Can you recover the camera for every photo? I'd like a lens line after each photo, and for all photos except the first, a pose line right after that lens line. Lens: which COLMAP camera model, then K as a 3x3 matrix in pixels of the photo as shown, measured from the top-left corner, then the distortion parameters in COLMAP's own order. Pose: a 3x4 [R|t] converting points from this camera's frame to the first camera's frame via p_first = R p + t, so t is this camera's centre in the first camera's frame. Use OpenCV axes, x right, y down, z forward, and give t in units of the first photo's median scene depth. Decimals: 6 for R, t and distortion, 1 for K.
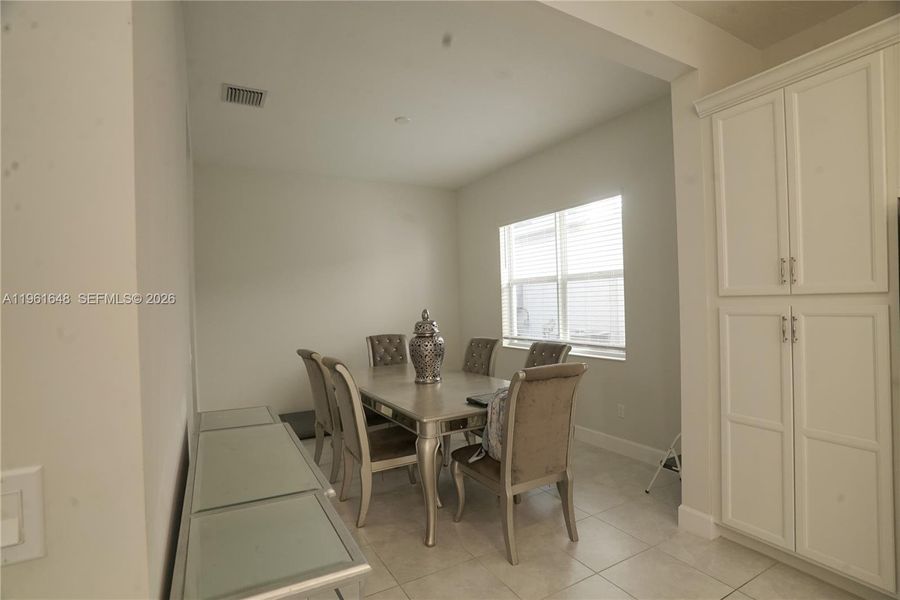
lens RADIAL K [[435.1, 0, 459.5], [0, 435.1, 305.4], [0, 0, 1]] dist [-0.035950, 0.000971]
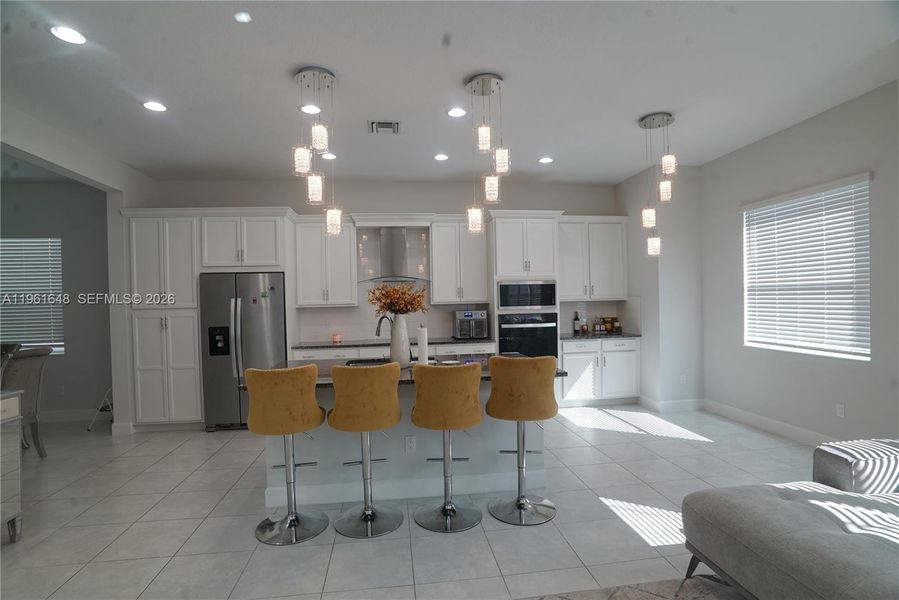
lens RADIAL K [[434.7, 0, 459.0], [0, 434.7, 305.3], [0, 0, 1]] dist [-0.035950, 0.000971]
pose [[0.379455, 0.005583, 0.925193, -0.636492], [0.012223, 0.999864, -0.011046, 0.001920], [-0.925129, 0.015500, 0.379335, -1.130050]]
